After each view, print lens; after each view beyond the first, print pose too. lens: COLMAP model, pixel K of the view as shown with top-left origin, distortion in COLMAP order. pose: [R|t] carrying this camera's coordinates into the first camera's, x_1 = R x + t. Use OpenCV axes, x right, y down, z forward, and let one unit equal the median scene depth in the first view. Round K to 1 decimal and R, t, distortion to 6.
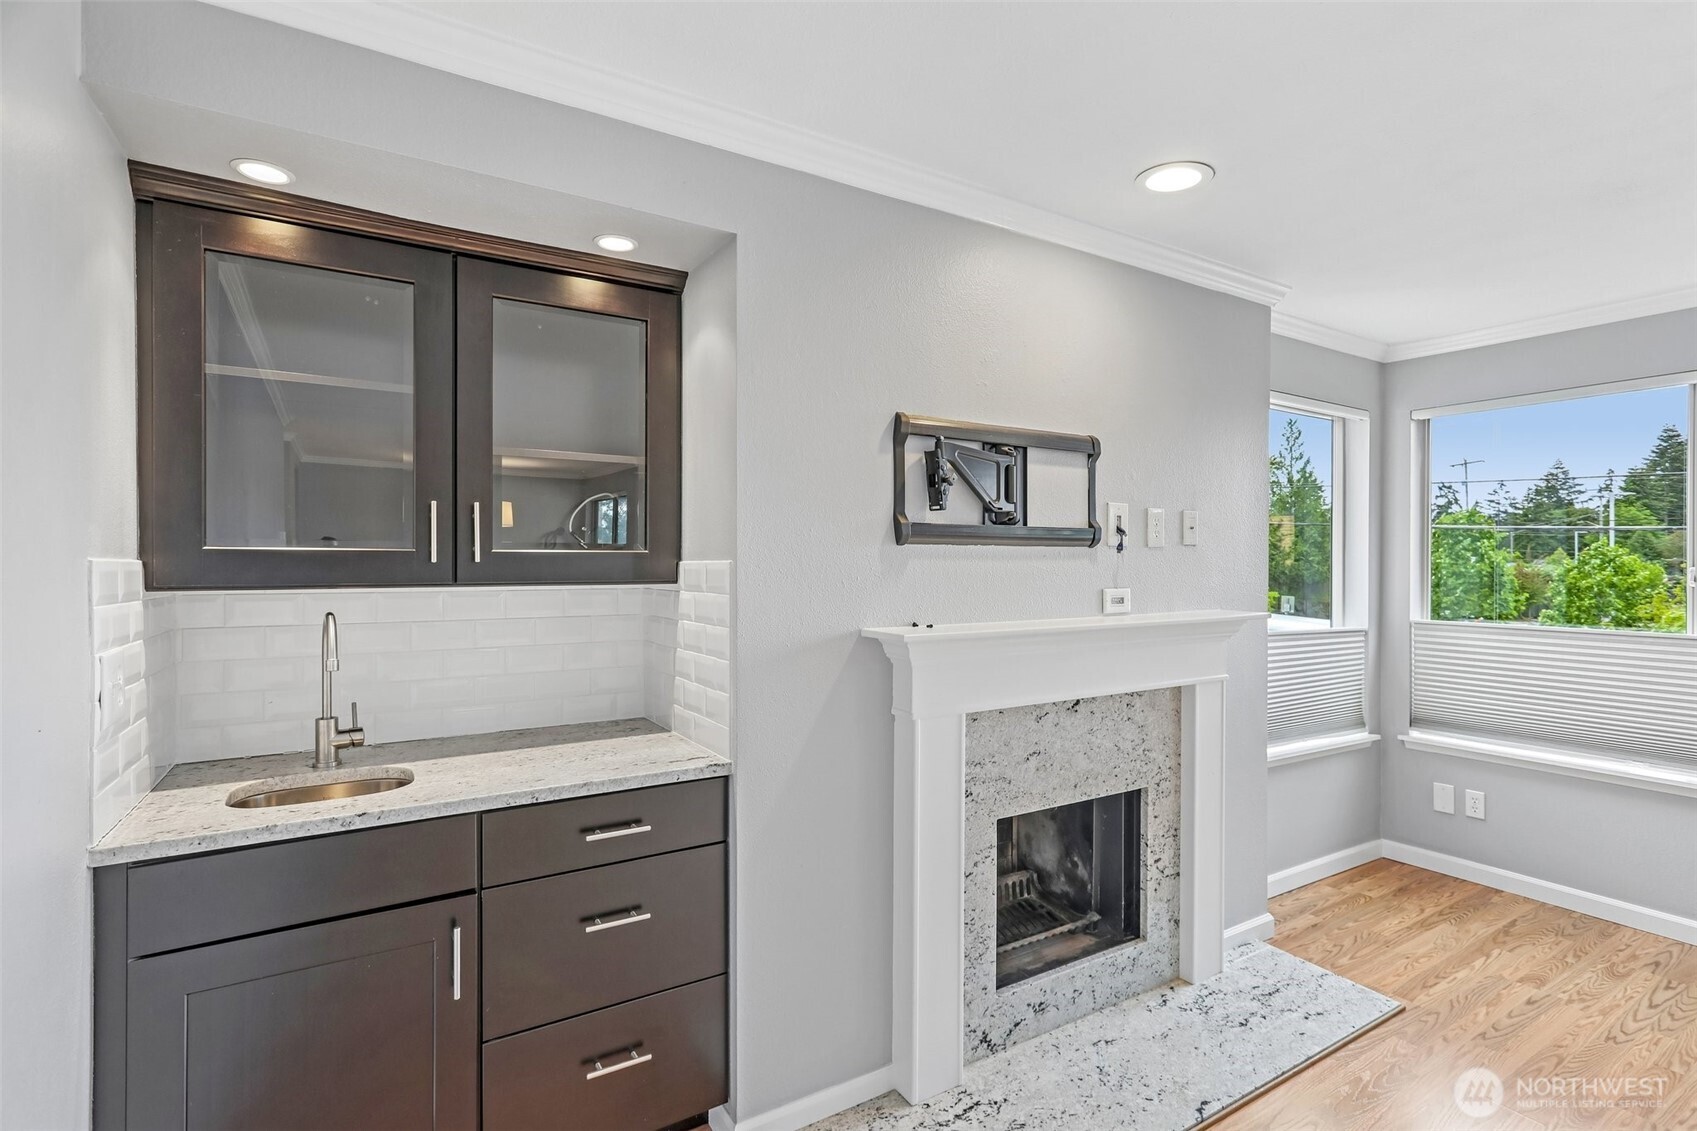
lens RADIAL K [[834.5, 0, 874.3], [0, 834.5, 563.9], [0, 0, 1]] dist [-0.001474, 0.000263]
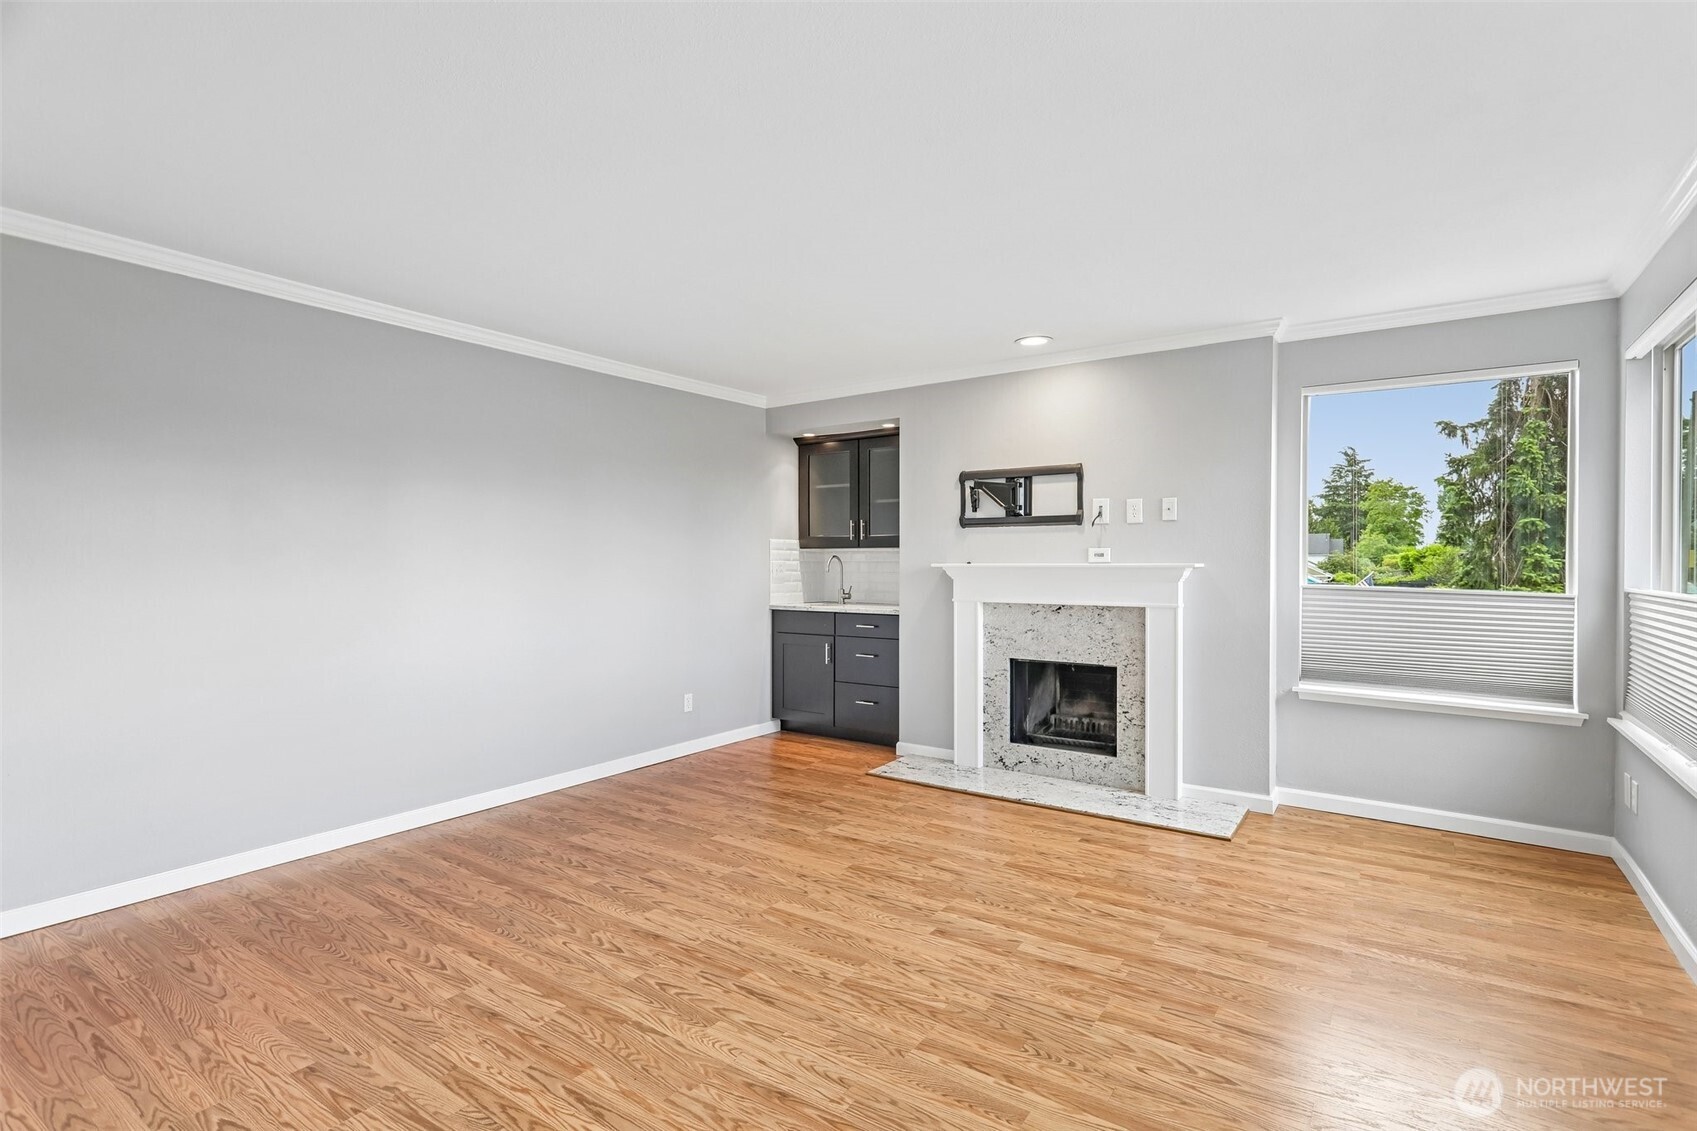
lens RADIAL K [[815.9, 0, 850.6], [0, 815.9, 567.7], [0, 0, 1]] dist [0.001772, 0.000747]
pose [[0.382497, 0.003159, -0.923951, 1.771259], [-0.007214, 0.999974, 0.000433, 0.077984], [0.923928, 0.006499, 0.382510, -0.137258]]
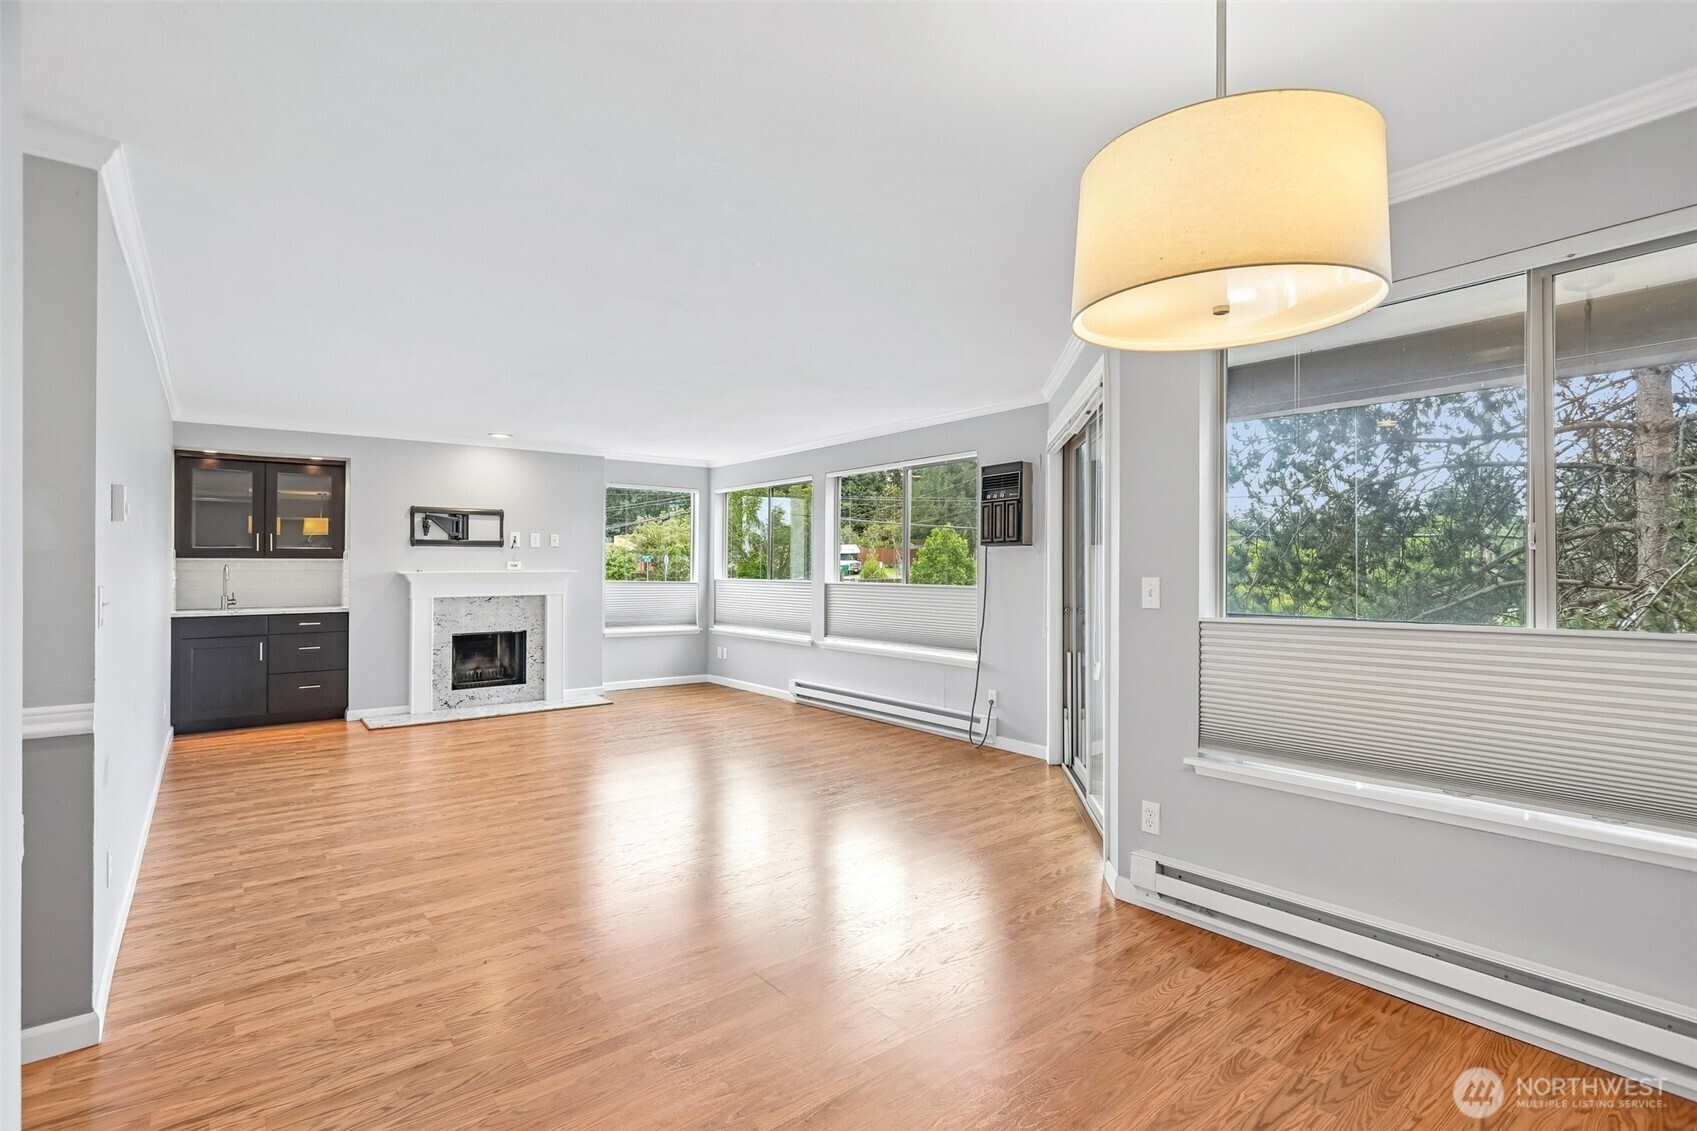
lens RADIAL K [[814.8, 0, 860.1], [0, 814.8, 554.2], [0, 0, 1]] dist [0.000190, 0.000322]
pose [[0.994749, -0.002919, 0.102306, 1.280367], [0.005156, 0.999753, -0.021614, 0.076223], [-0.102218, 0.022028, 0.994518, -2.081684]]
